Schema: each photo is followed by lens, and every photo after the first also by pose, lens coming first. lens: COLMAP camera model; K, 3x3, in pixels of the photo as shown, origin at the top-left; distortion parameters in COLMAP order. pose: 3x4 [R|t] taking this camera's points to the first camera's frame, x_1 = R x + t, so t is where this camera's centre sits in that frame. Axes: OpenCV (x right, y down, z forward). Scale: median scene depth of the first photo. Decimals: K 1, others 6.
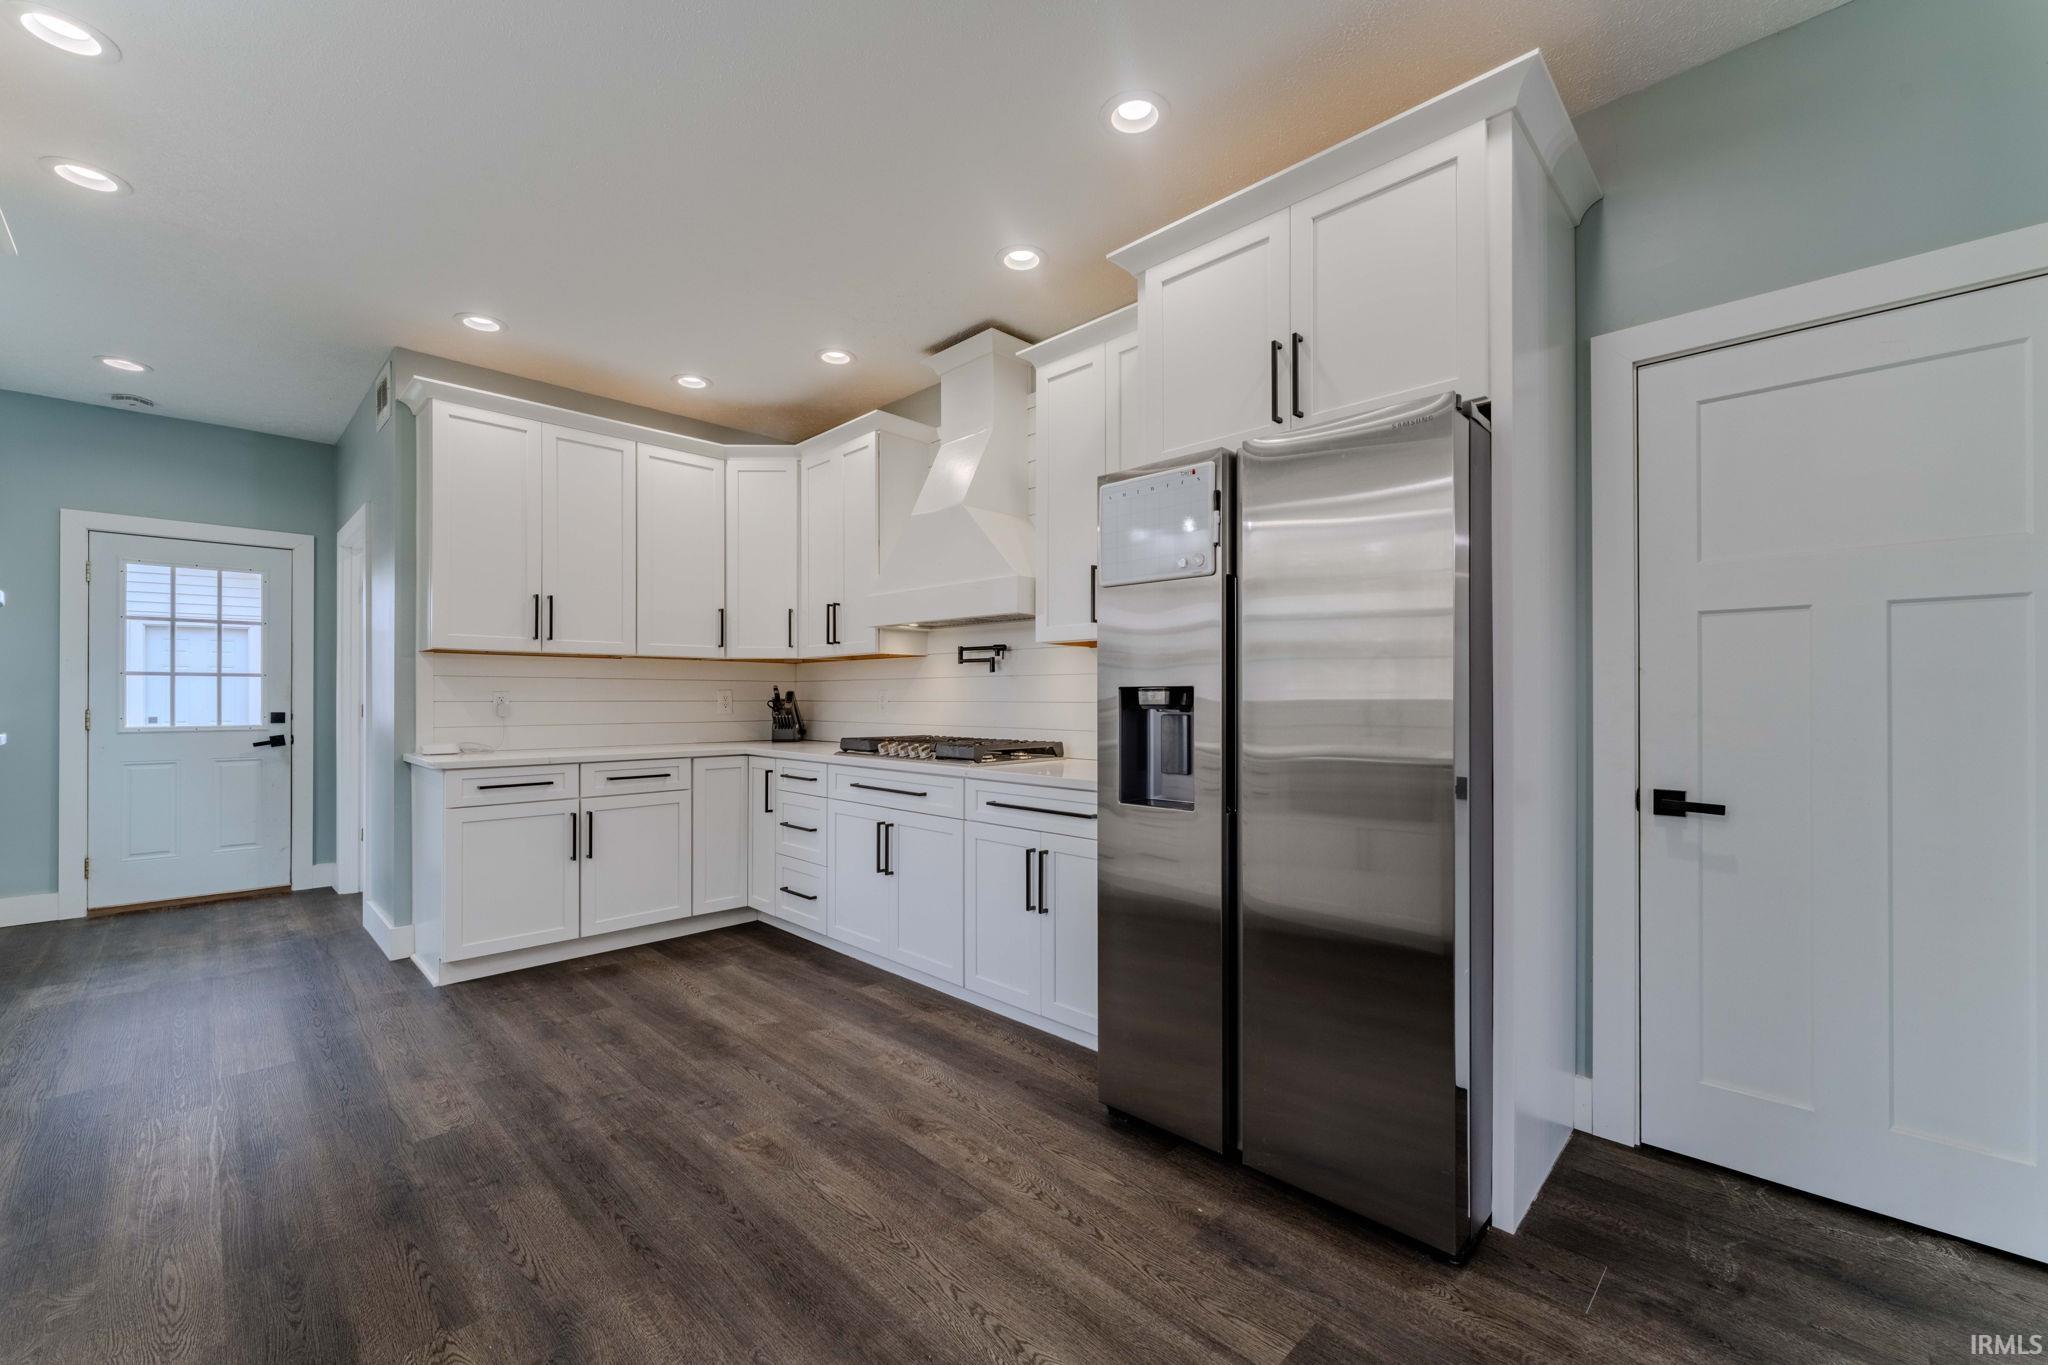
lens RADIAL K [[824.2, 0, 1022.9], [0, 824.2, 689.7], [0, 0, 1]] dist [0.000588, 0.000063]
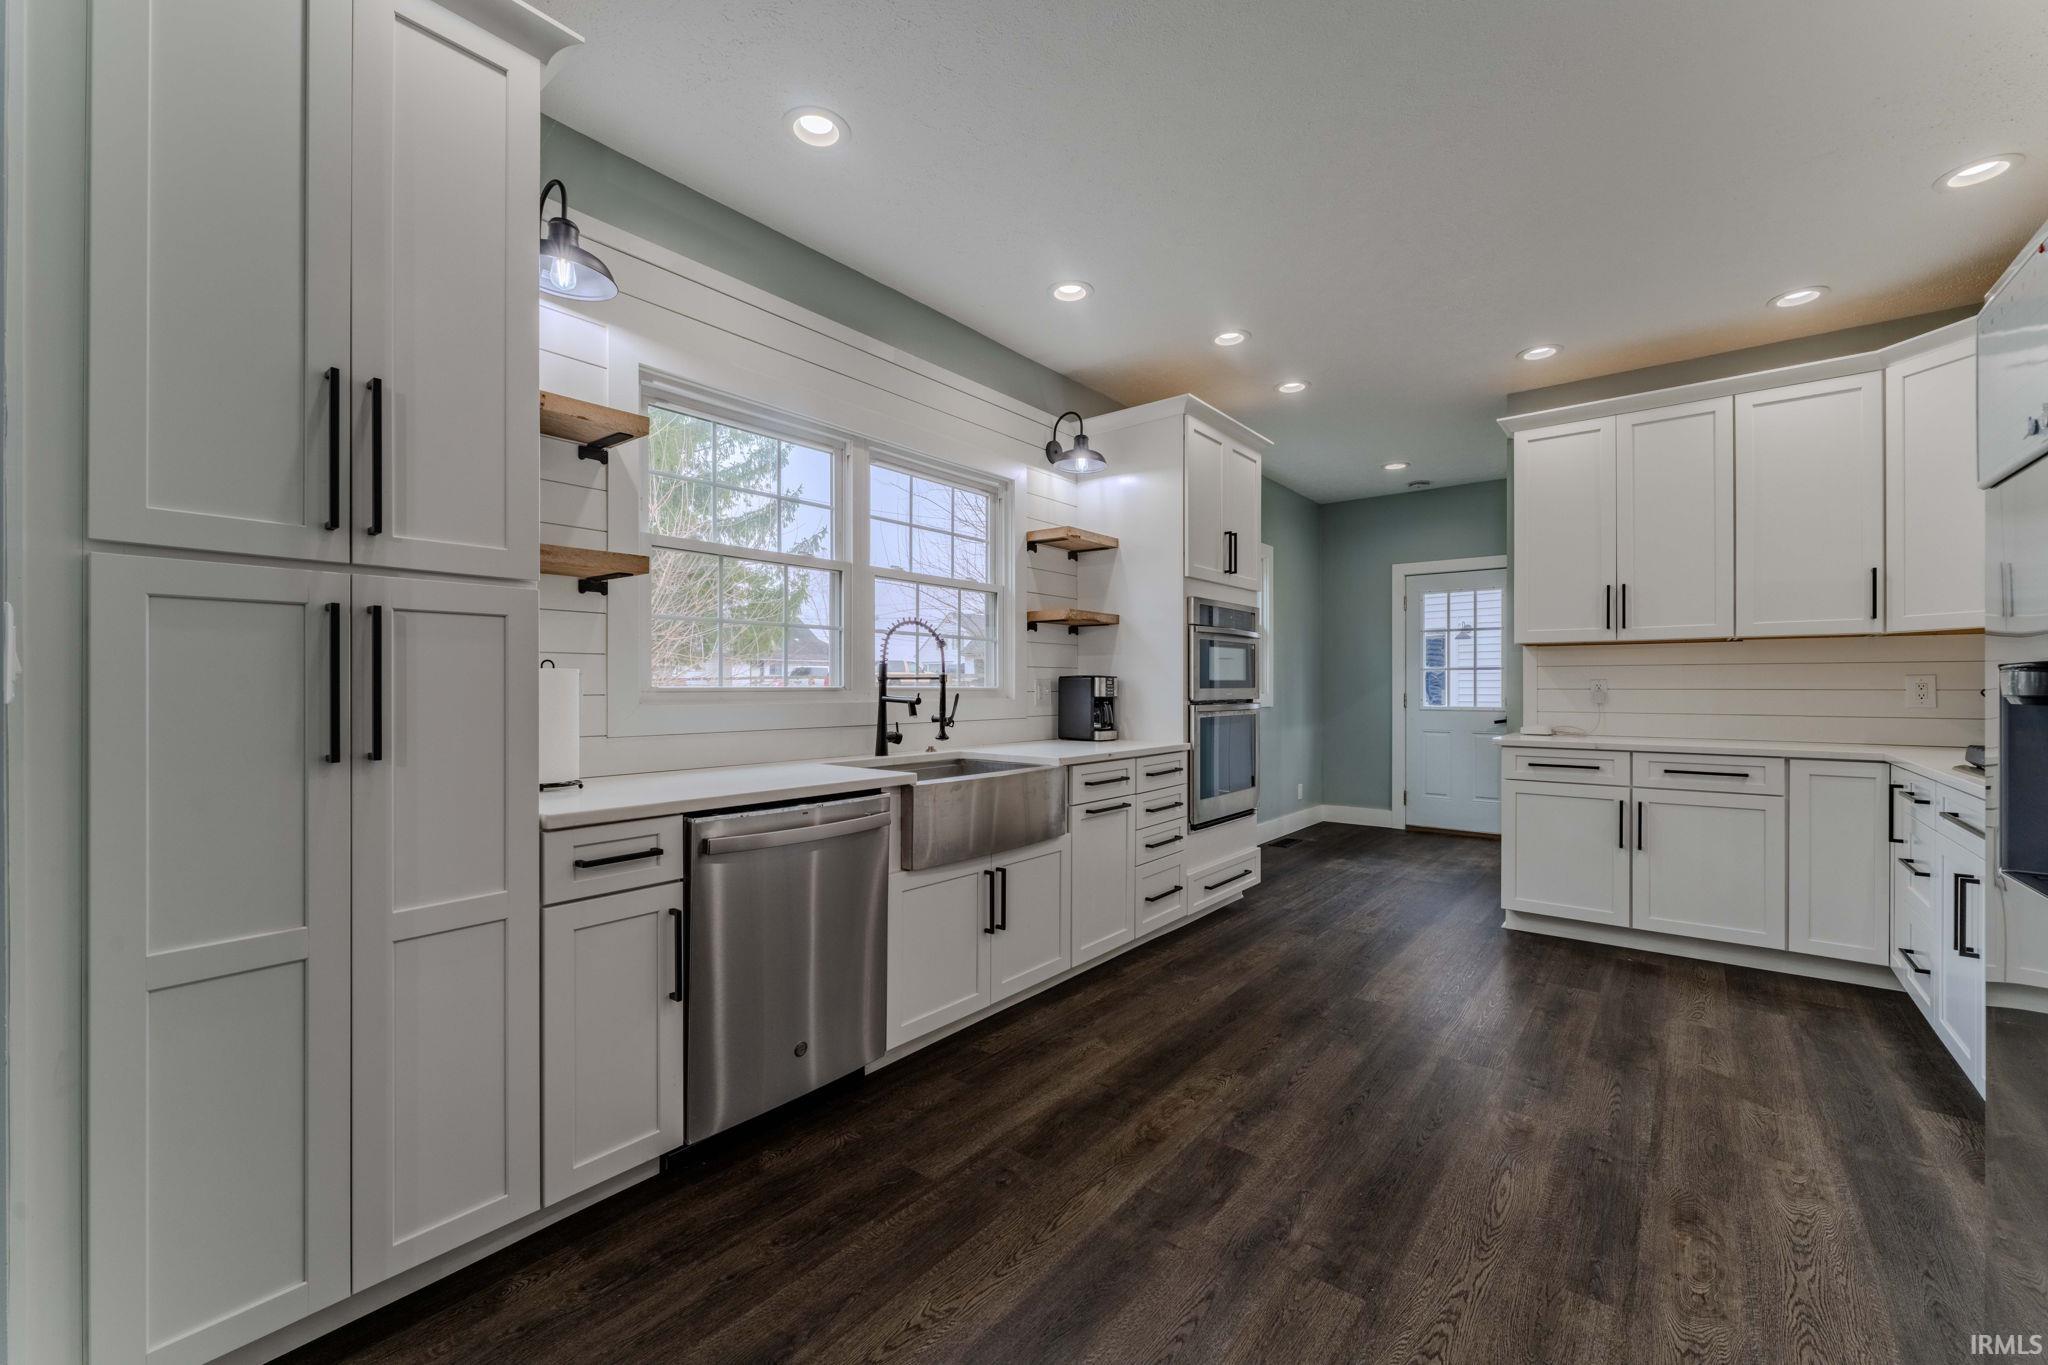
lens RADIAL K [[820.2, 0, 1024.0], [0, 820.2, 682.5], [0, 0, 1]] dist [-0.000272, -0.000453]
pose [[0.103483, -0.004765, -0.994620, 0.398286], [0.009392, 0.999949, -0.003813, 0.003167], [0.994587, -0.008947, 0.103522, 0.189417]]
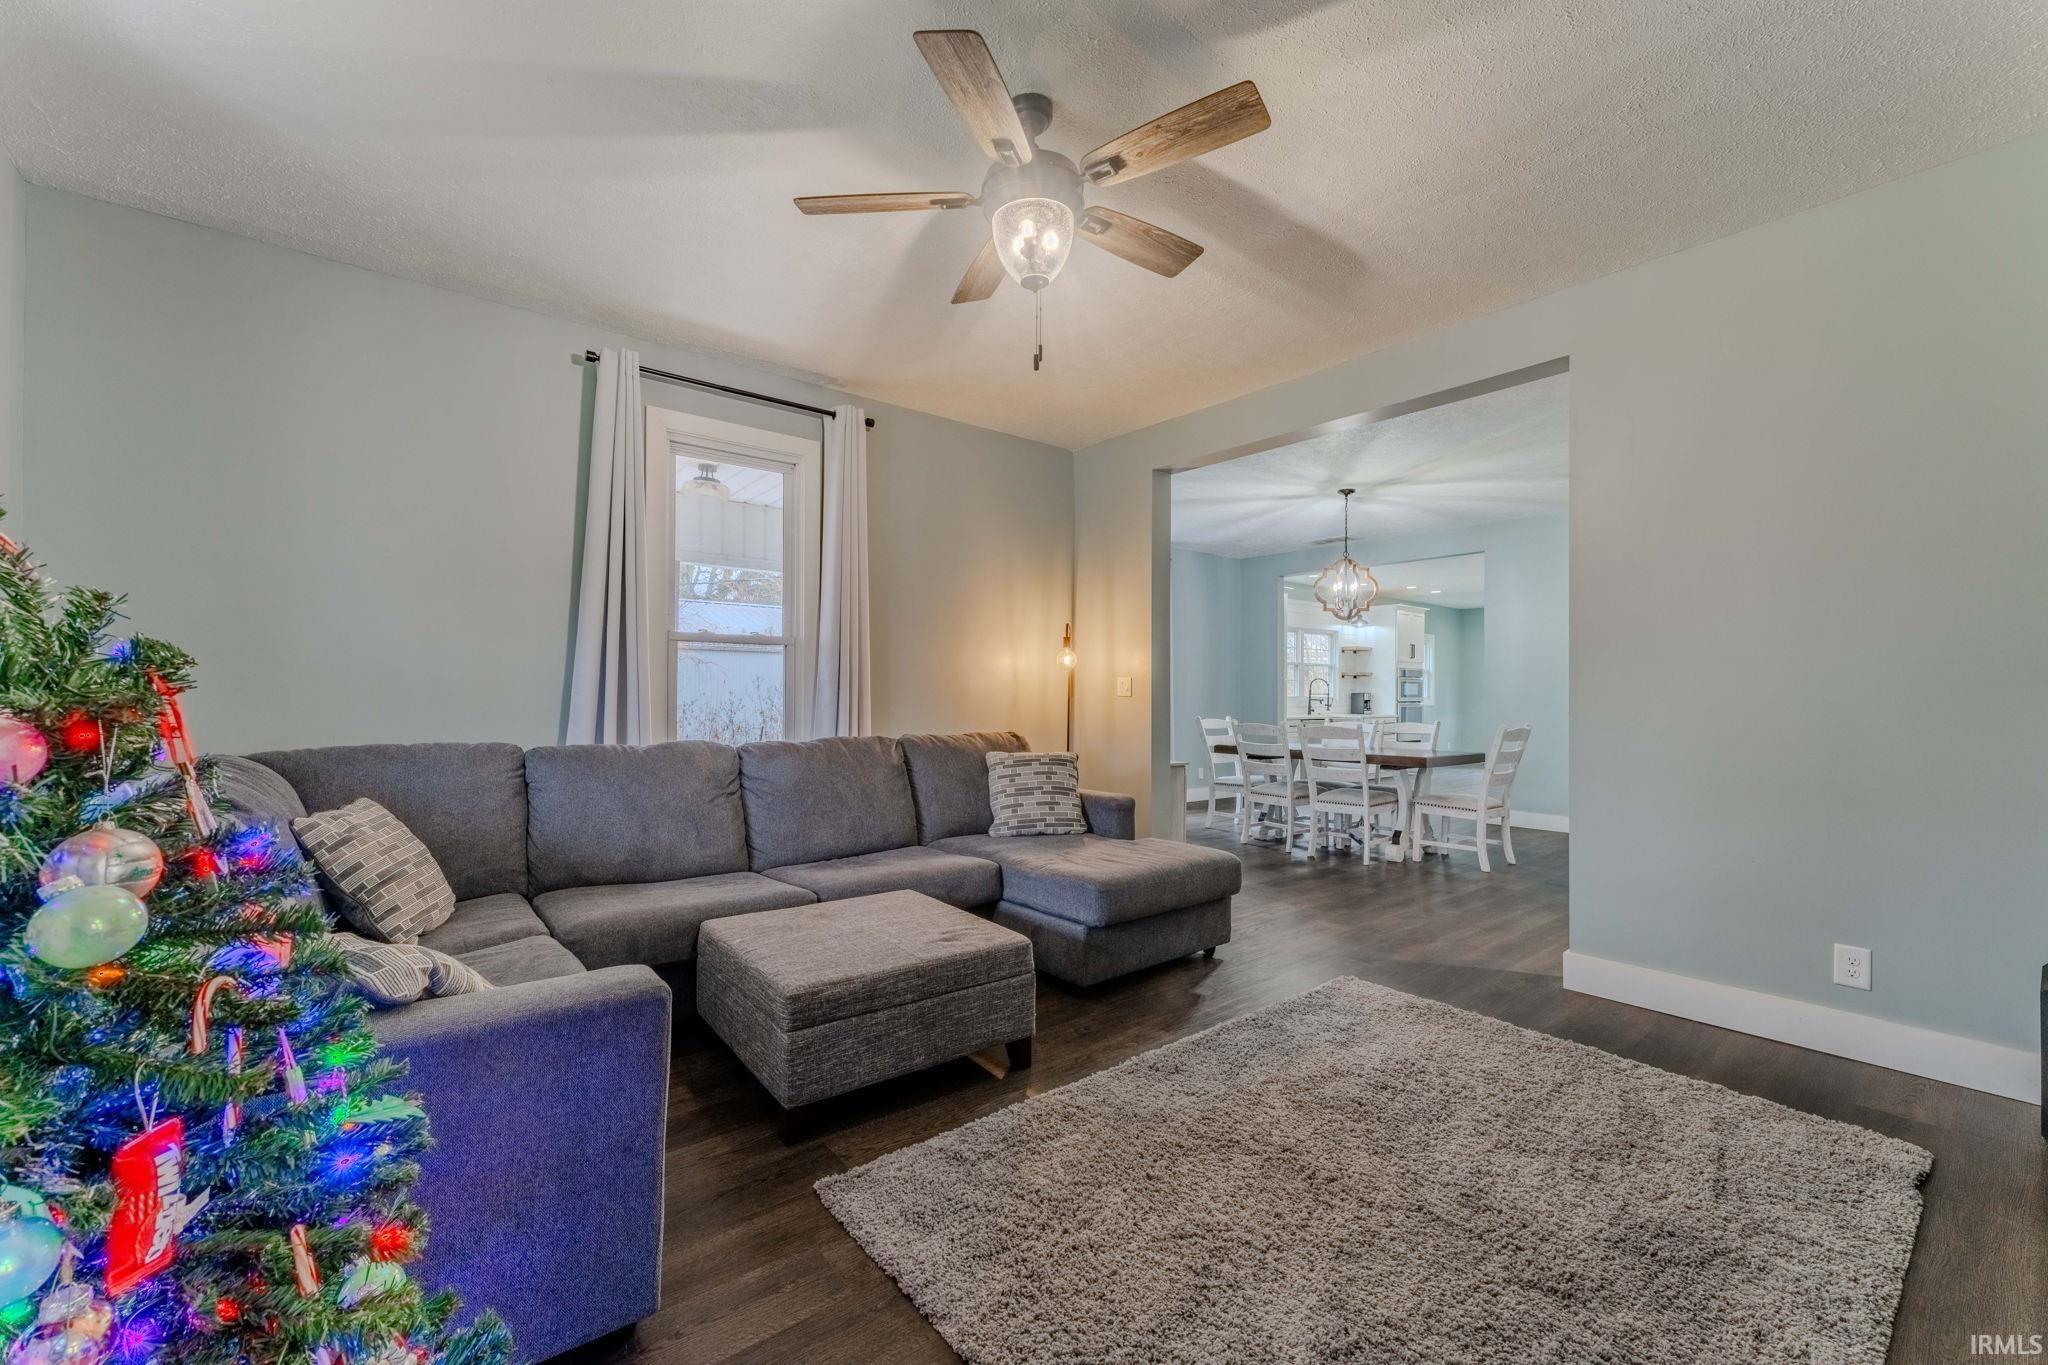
lens RADIAL K [[802.9, 0, 1015.3], [0, 802.9, 693.7], [0, 0, 1]] dist [0.000272, 0.000009]
pose [[-0.125368, 0.001621, -0.992109, 2.978117], [0.001496, 0.999998, 0.001445, -0.014631], [0.992109, -0.001303, -0.125370, -0.680350]]
